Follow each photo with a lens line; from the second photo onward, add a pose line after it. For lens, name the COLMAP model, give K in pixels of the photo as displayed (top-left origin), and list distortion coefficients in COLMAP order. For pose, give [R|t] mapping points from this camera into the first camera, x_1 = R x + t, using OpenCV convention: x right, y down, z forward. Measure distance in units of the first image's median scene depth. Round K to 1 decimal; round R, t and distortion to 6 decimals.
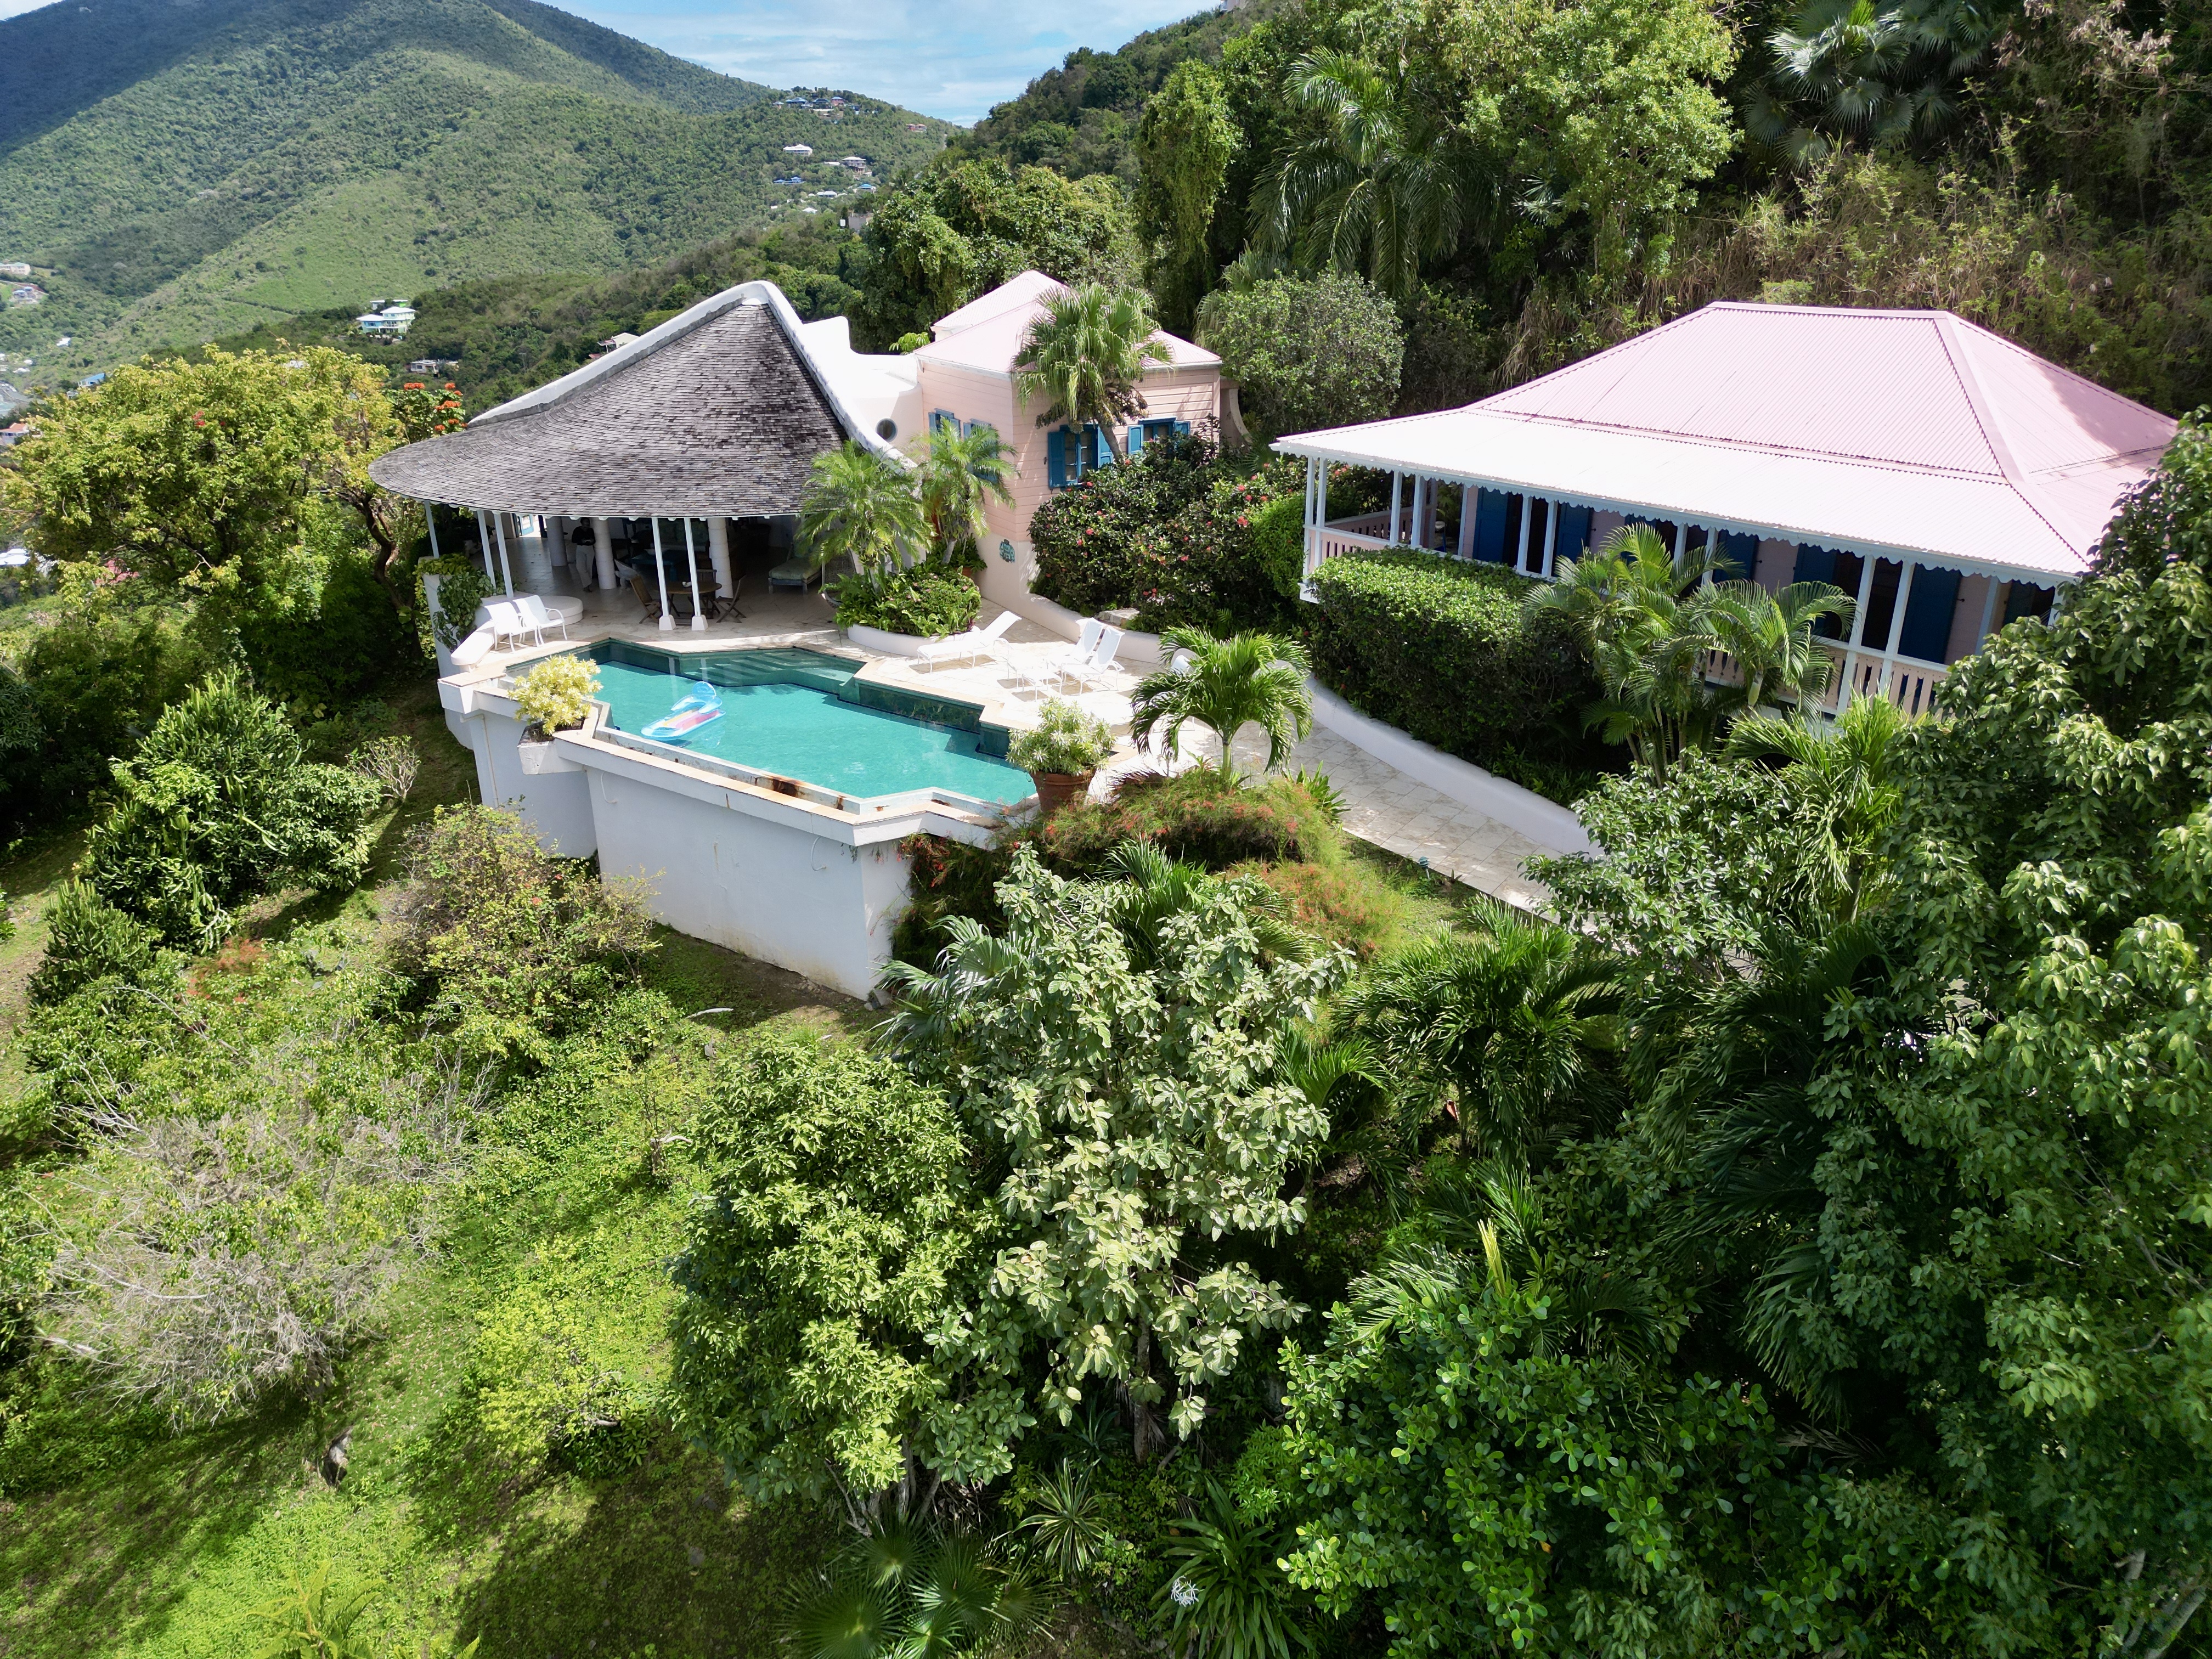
lens RADIAL K [[1562.1, 0, 1112.0], [0, 1562.1, 838.7], [0, 0, 1]] dist [0.082072, -0.085431]
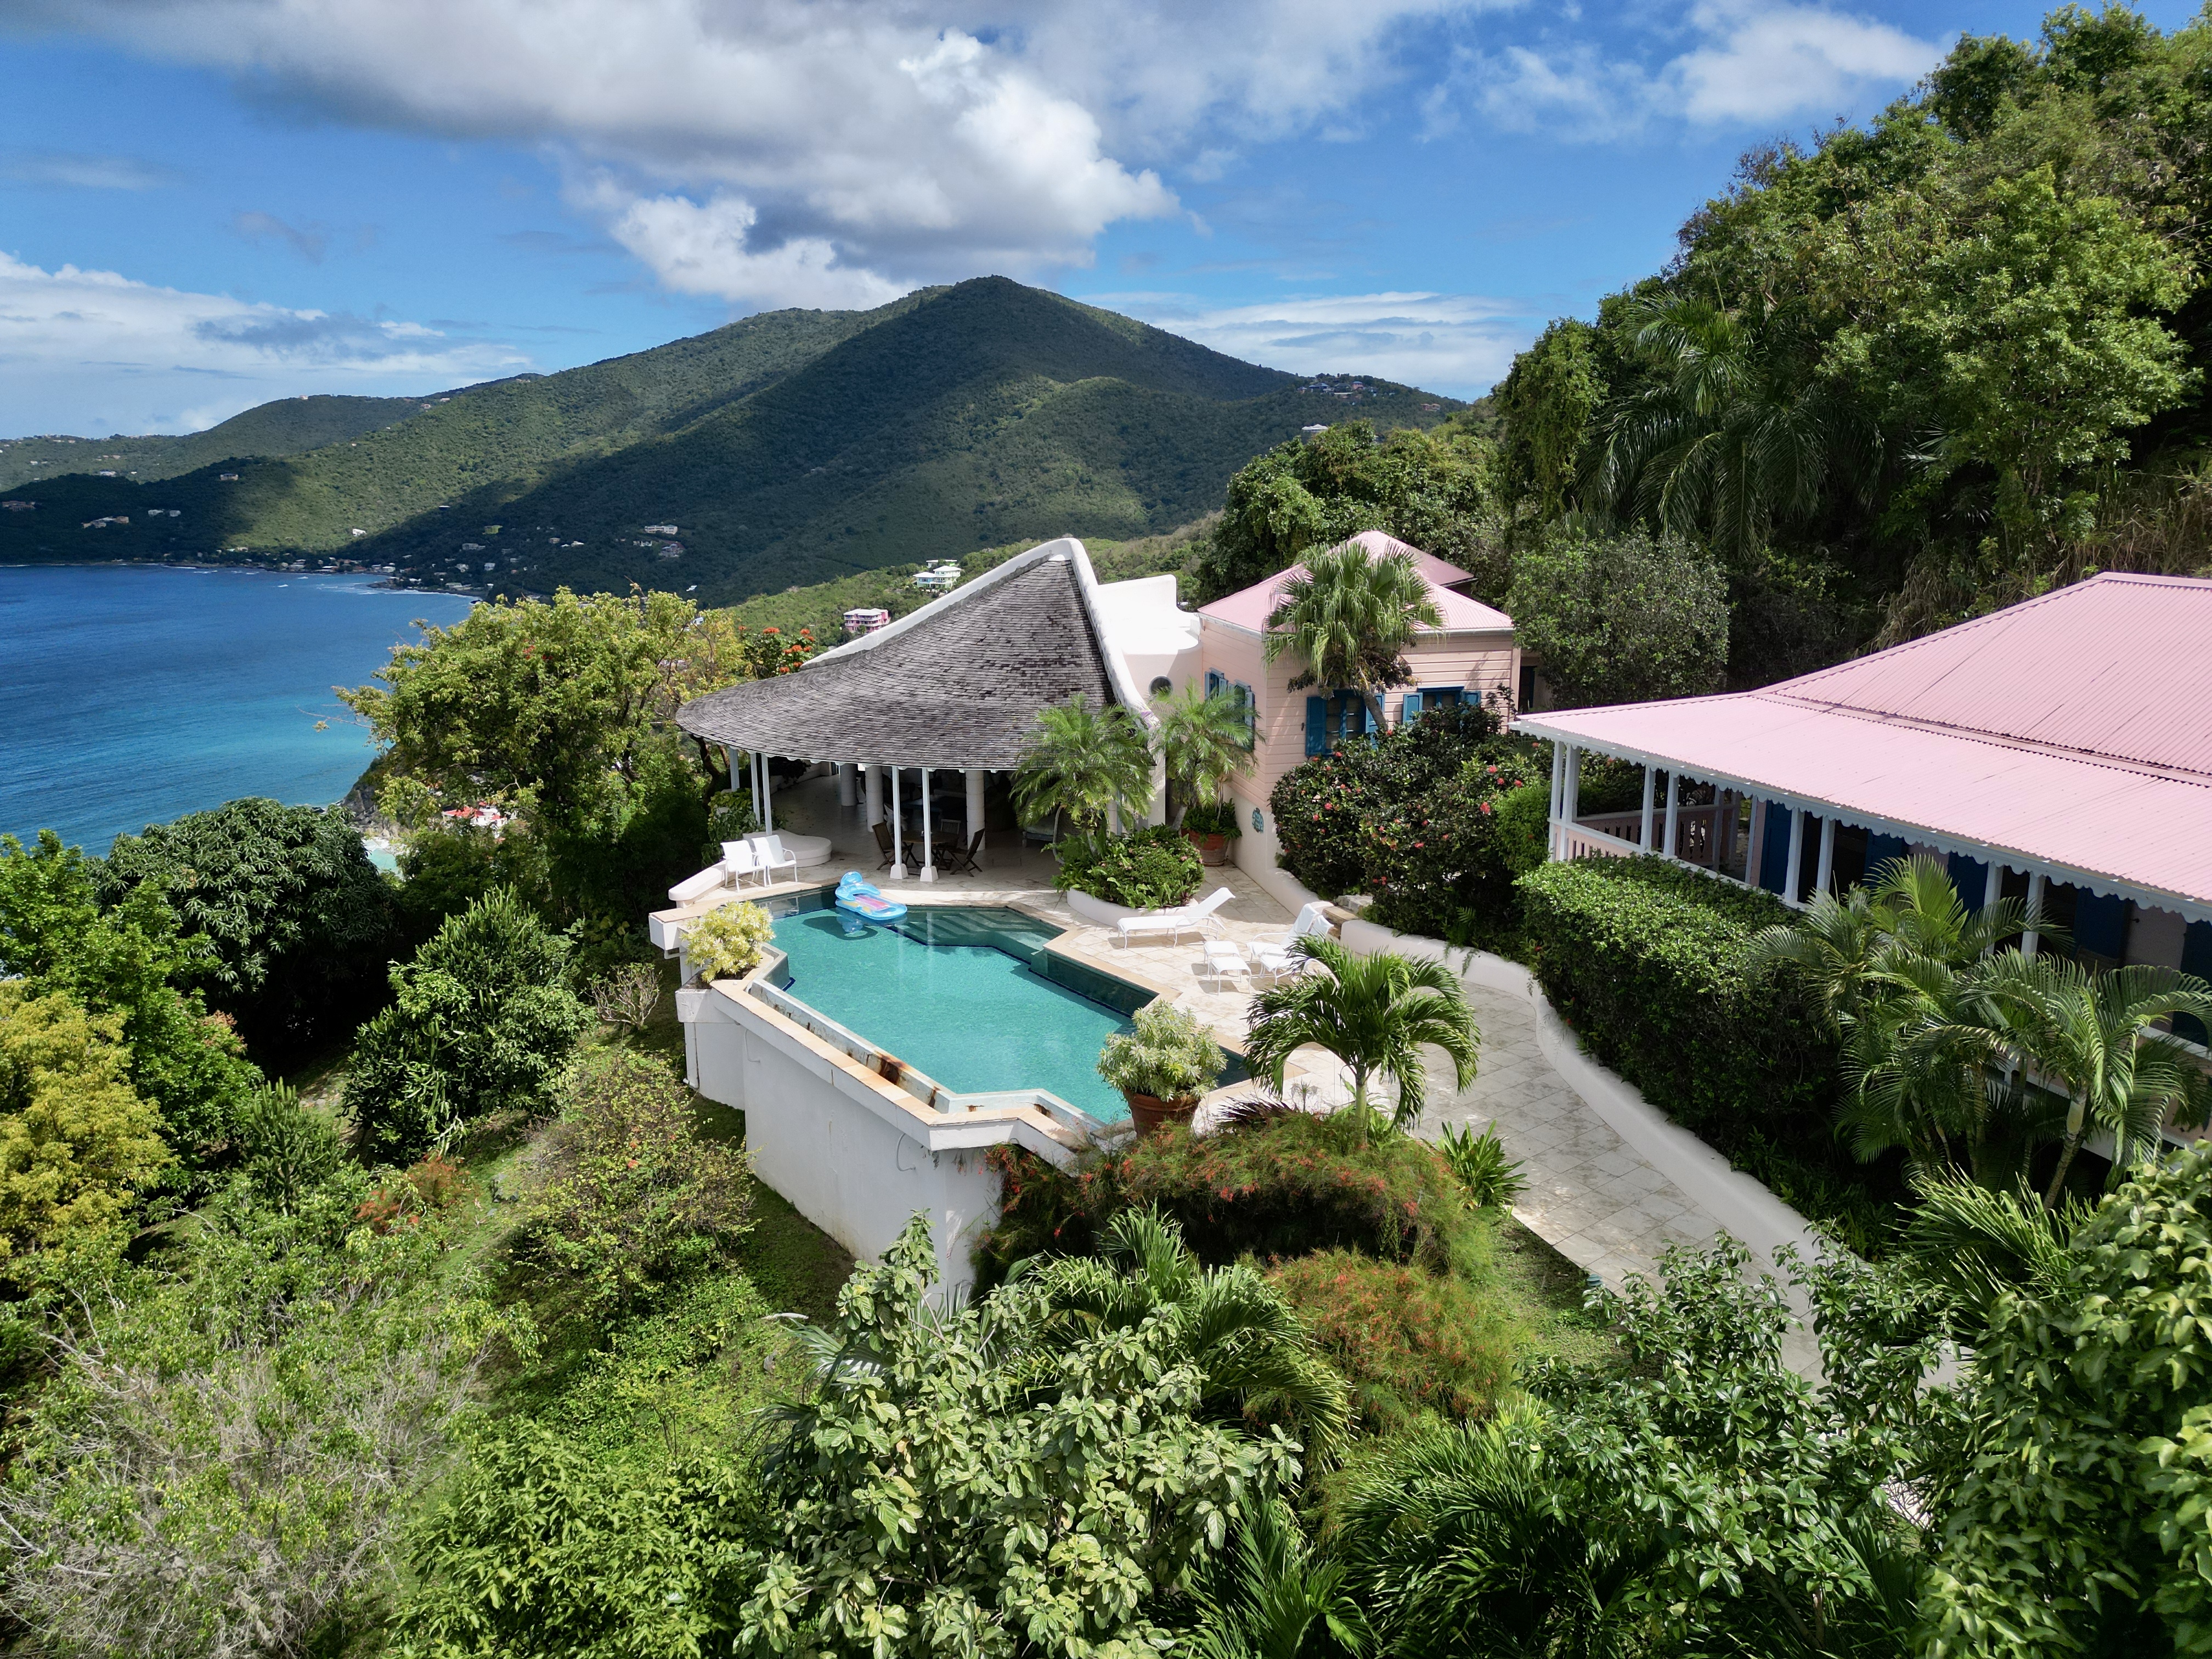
lens RADIAL K [[1556.3, 0, 1106.0], [0, 1556.3, 829.5], [0, 0, 1]] dist [0.131918, -0.160627]
pose [[0.951992, 0.069483, -0.298131, 0.129555], [-0.116355, 0.982938, -0.142457, -0.042314], [0.283146, 0.170307, 0.943835, 0.131165]]
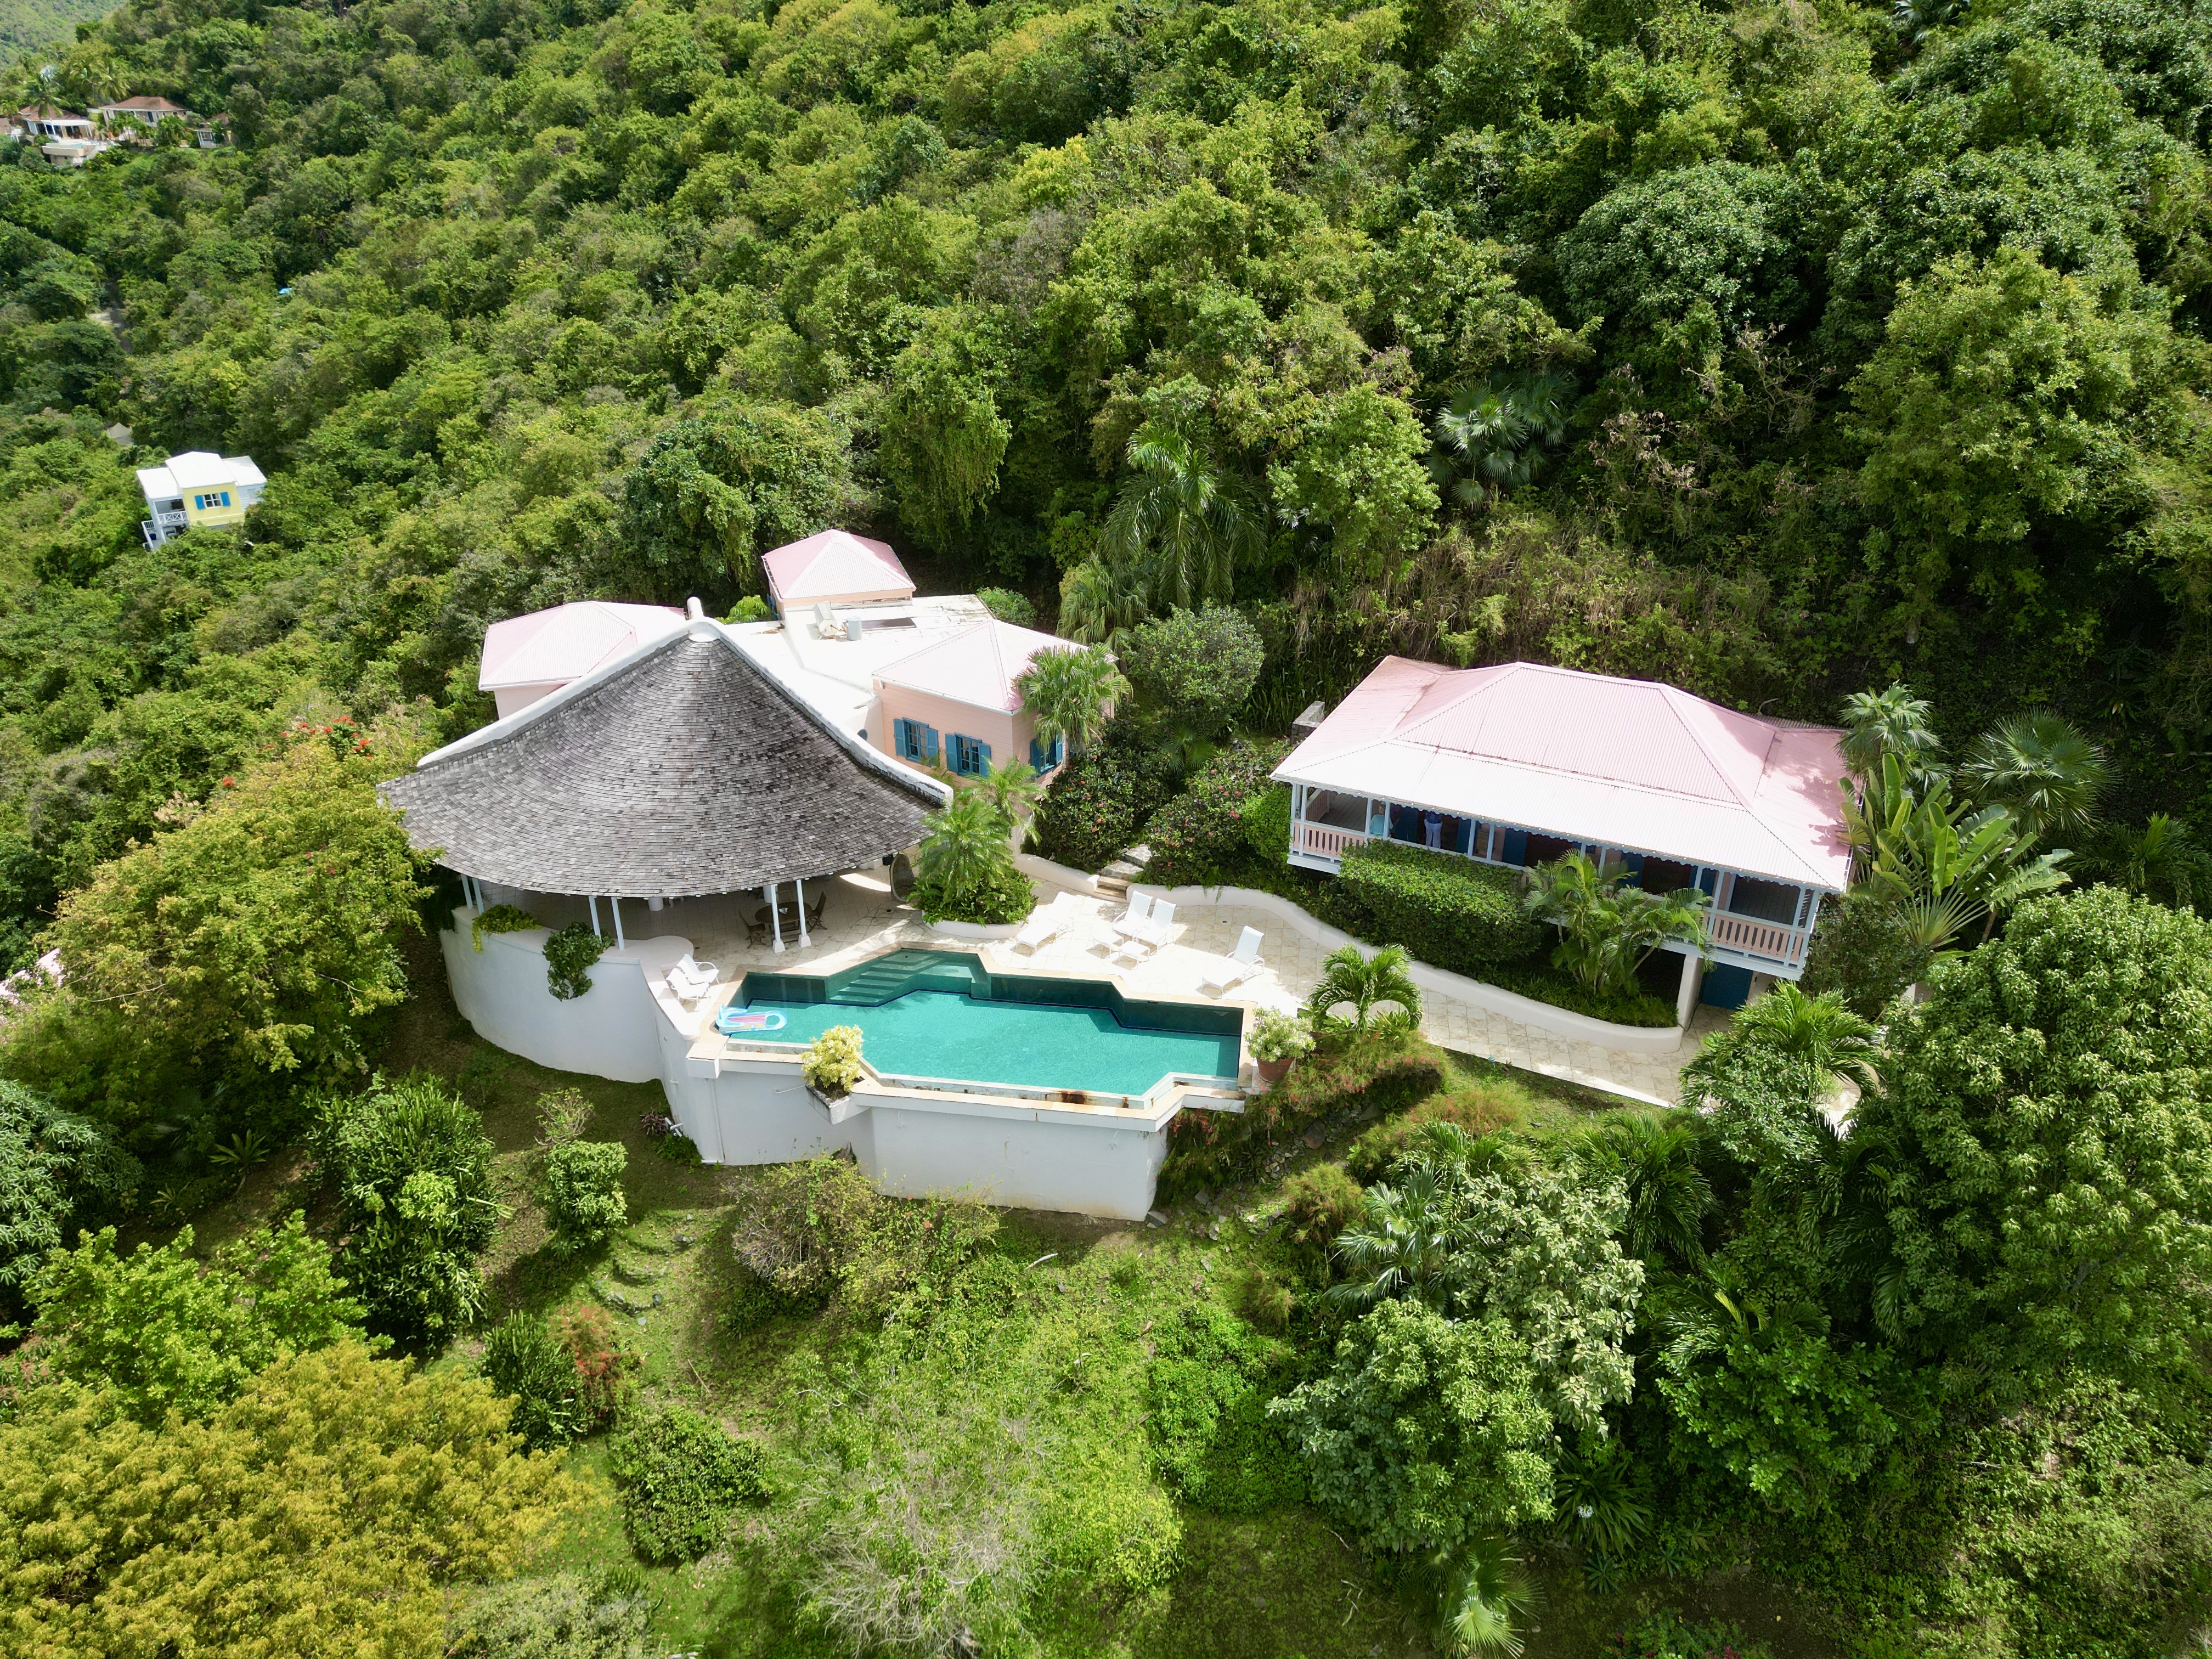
lens RADIAL K [[1562.1, 0, 1112.0], [0, 1562.1, 838.7], [0, 0, 1]] dist [0.082072, -0.085431]
pose [[0.893477, -0.200668, 0.401785, -0.555767], [0.167758, 0.978992, 0.115895, -0.336181], [-0.416601, -0.036147, 0.908371, -0.256133]]
